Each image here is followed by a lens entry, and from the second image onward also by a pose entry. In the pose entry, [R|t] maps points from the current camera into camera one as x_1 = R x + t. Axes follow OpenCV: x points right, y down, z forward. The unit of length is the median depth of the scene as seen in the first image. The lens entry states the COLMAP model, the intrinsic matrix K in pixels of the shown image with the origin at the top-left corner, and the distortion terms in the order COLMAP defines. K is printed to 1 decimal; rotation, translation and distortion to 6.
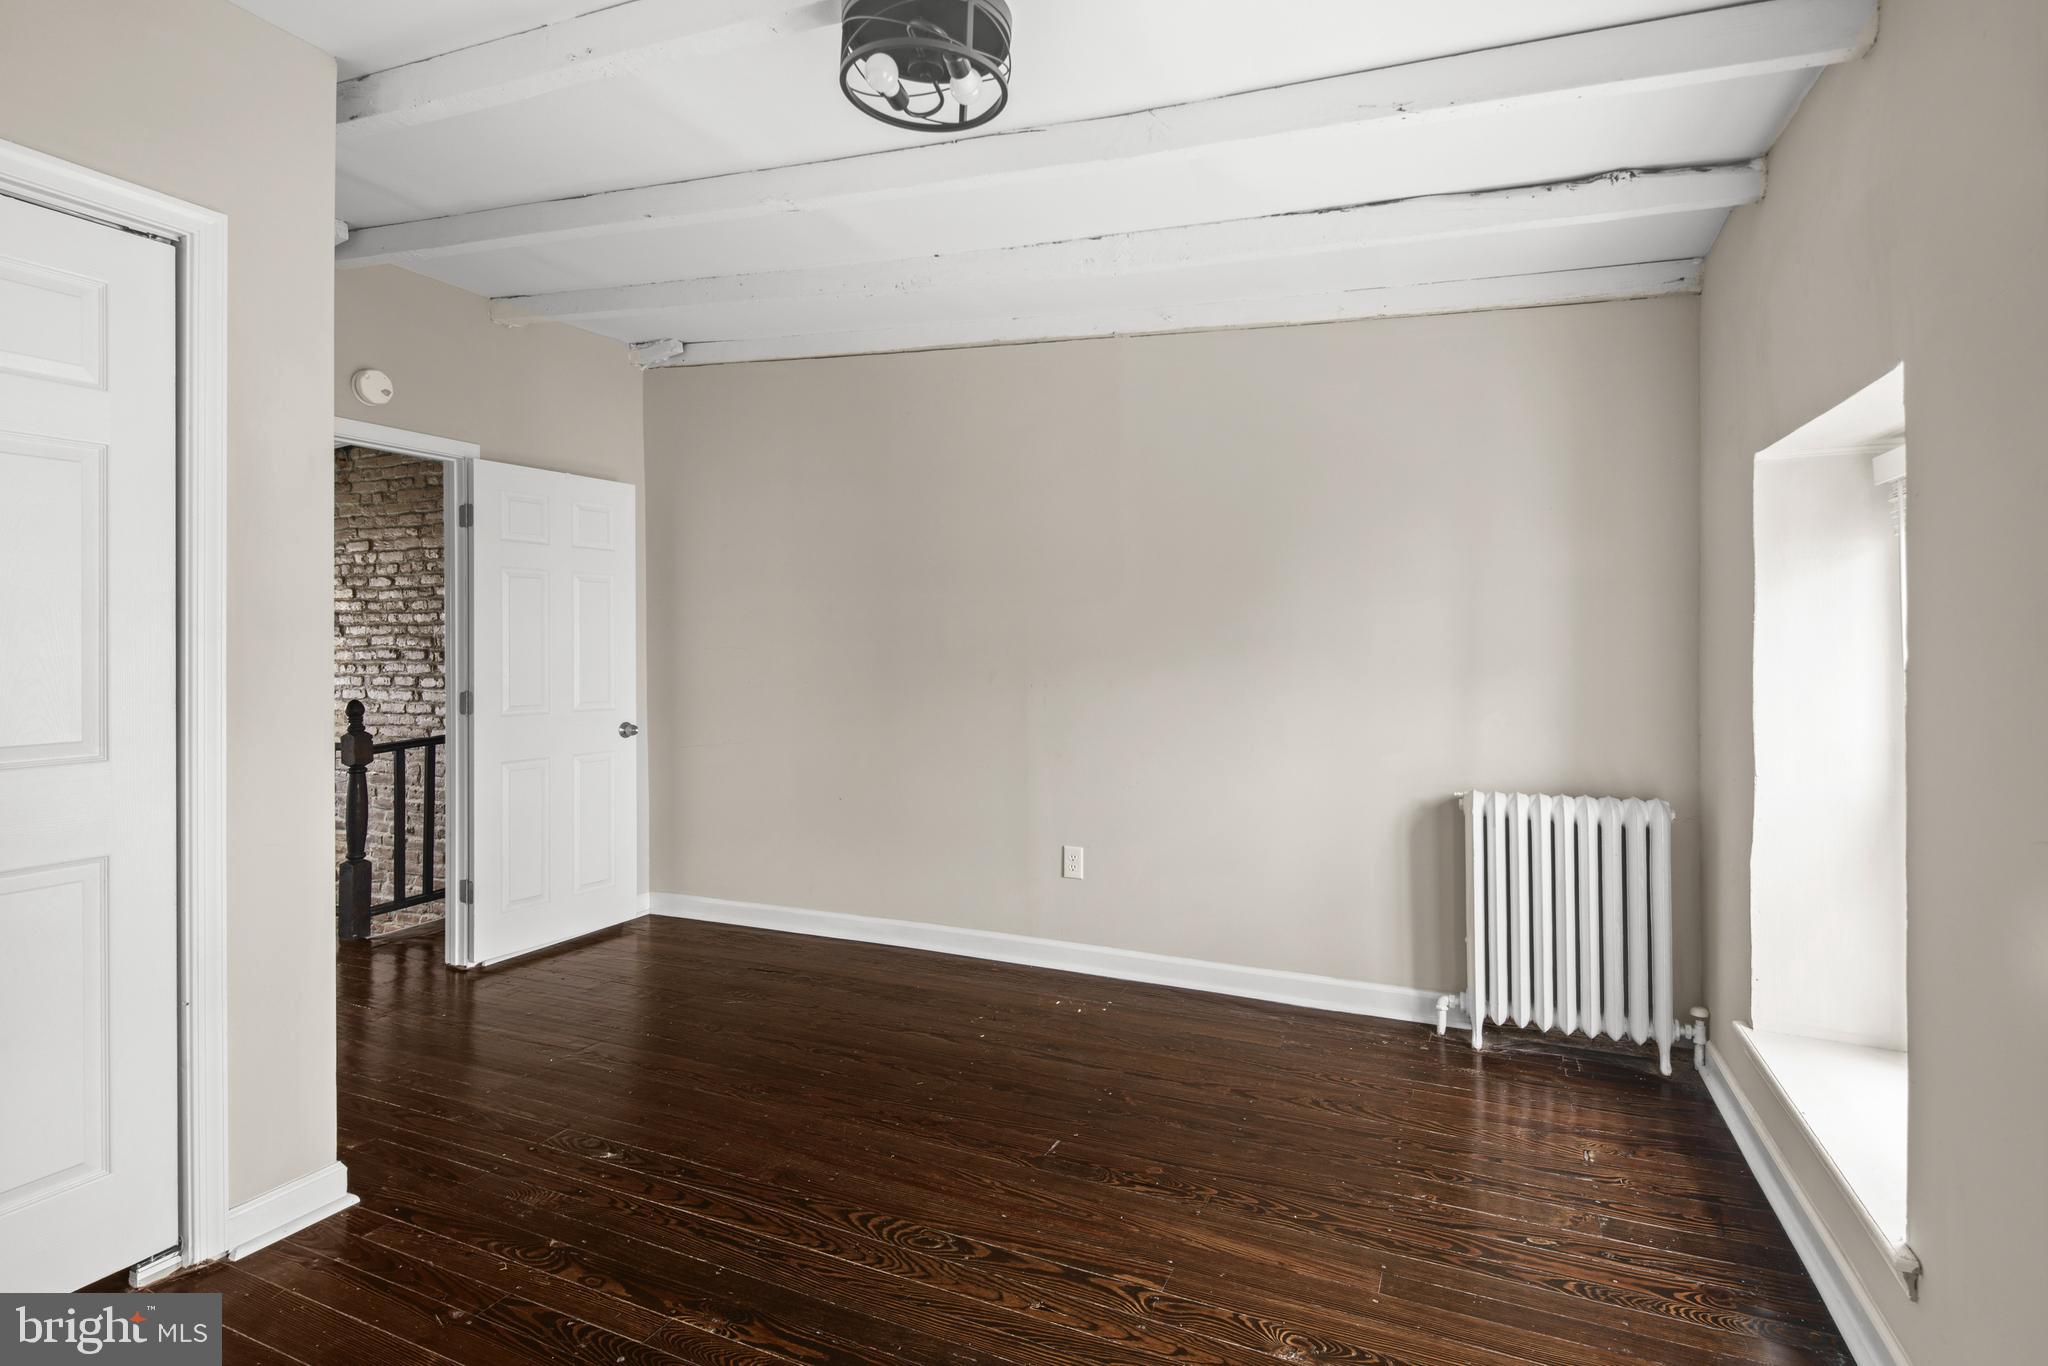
lens RADIAL K [[1002.5, 0, 1016.5], [0, 1002.5, 647.8], [0, 0, 1]] dist [-0.001019, -0.000533]
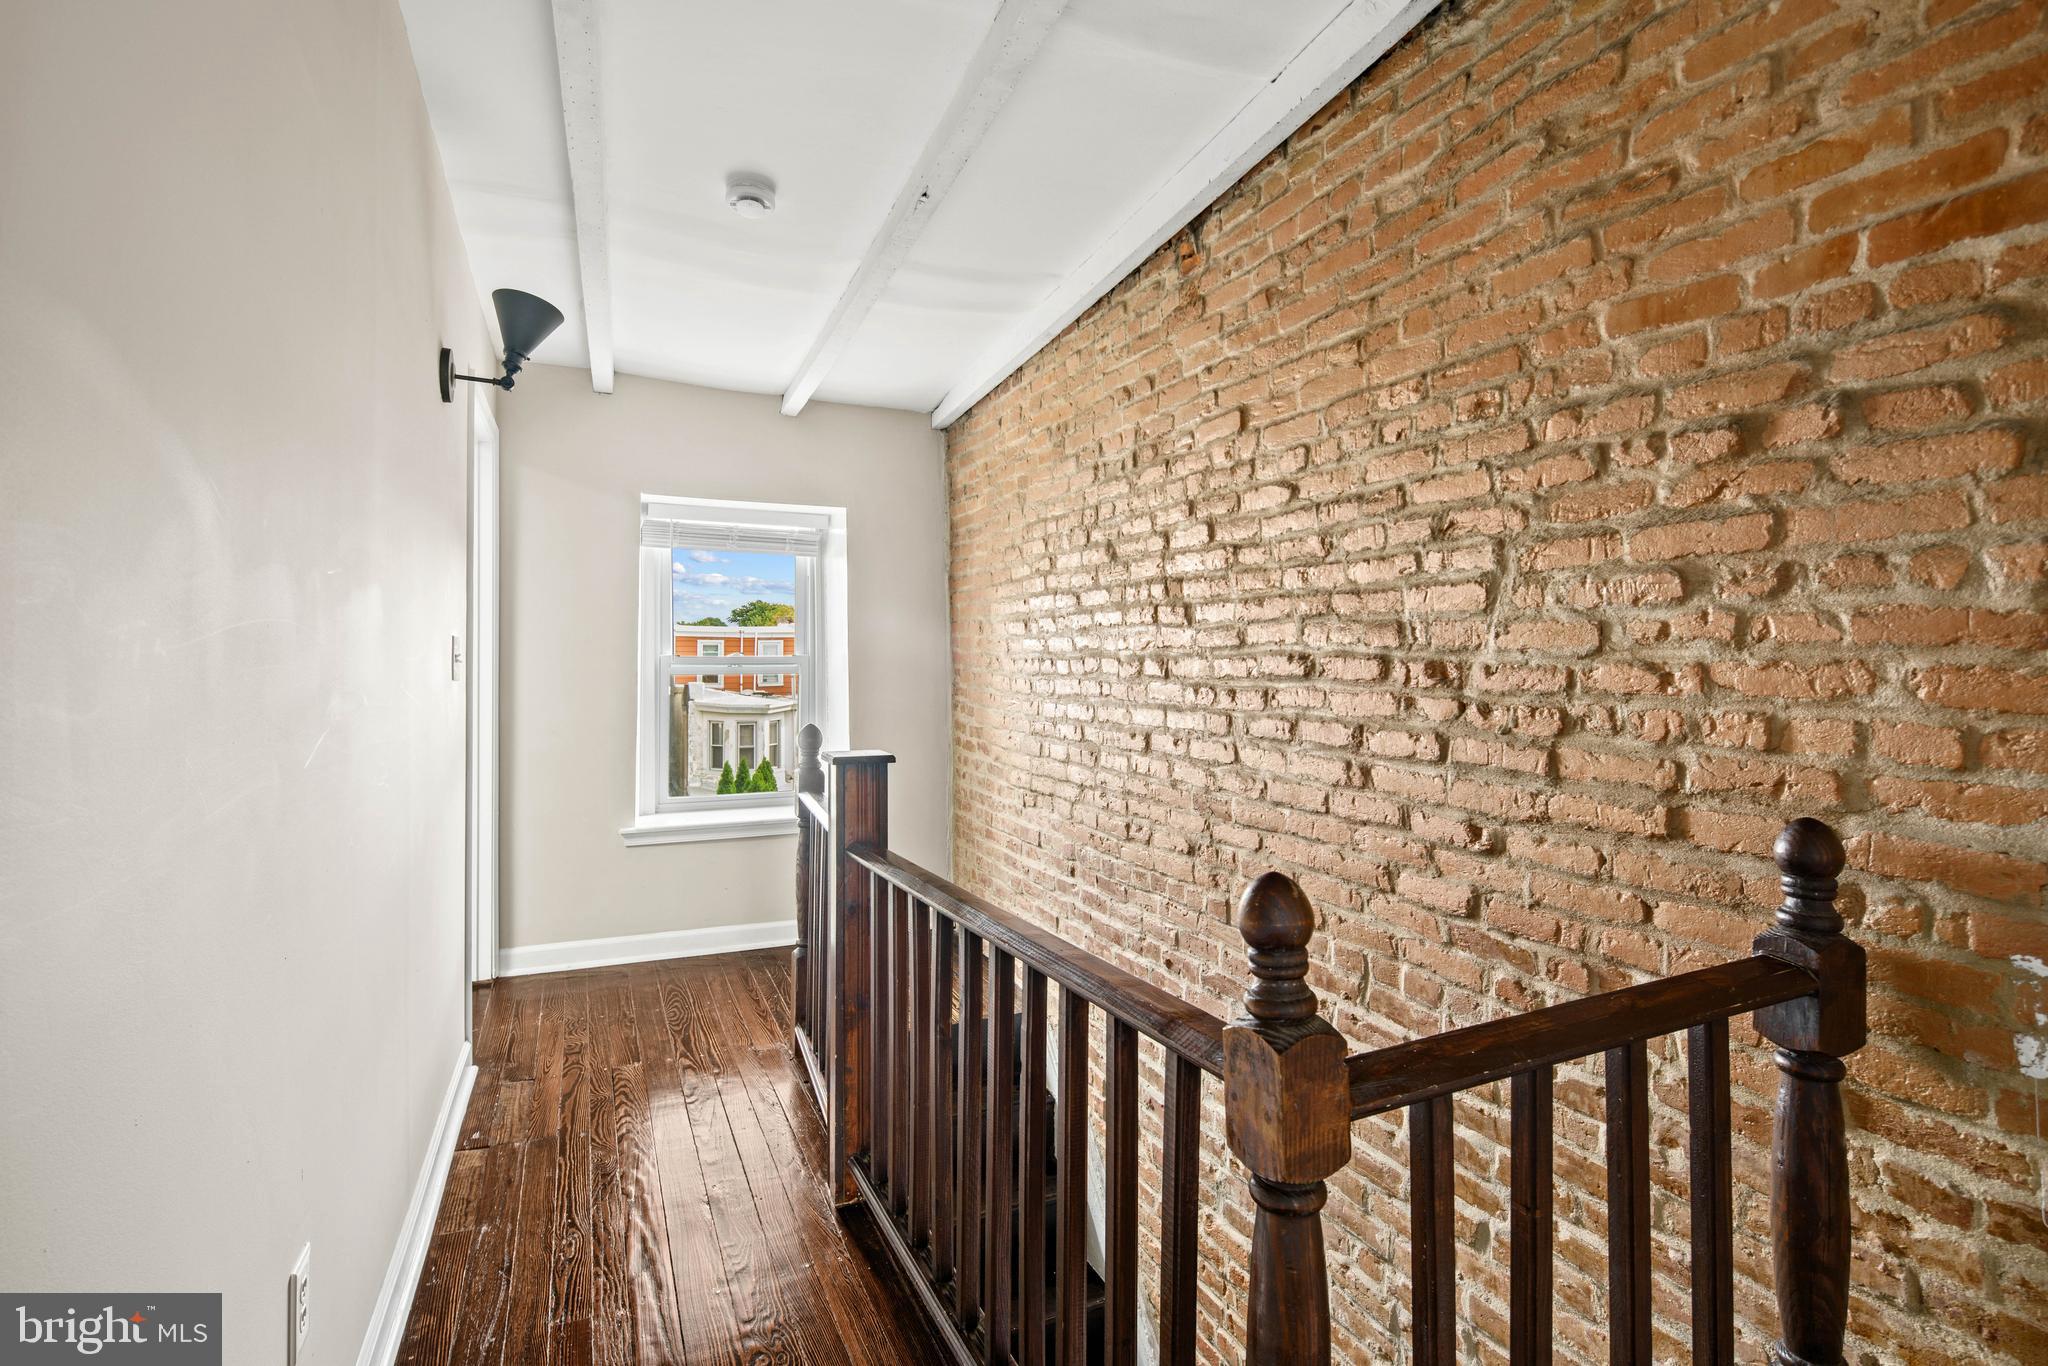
lens RADIAL K [[1002.5, 0, 1016.5], [0, 1002.5, 647.8], [0, 0, 1]] dist [-0.001019, -0.000533]
pose [[0.737897, -0.005741, -0.674889, -0.426673], [0.004265, 0.999984, -0.003843, 0.000042], [0.674900, -0.000043, 0.737909, 0.614467]]
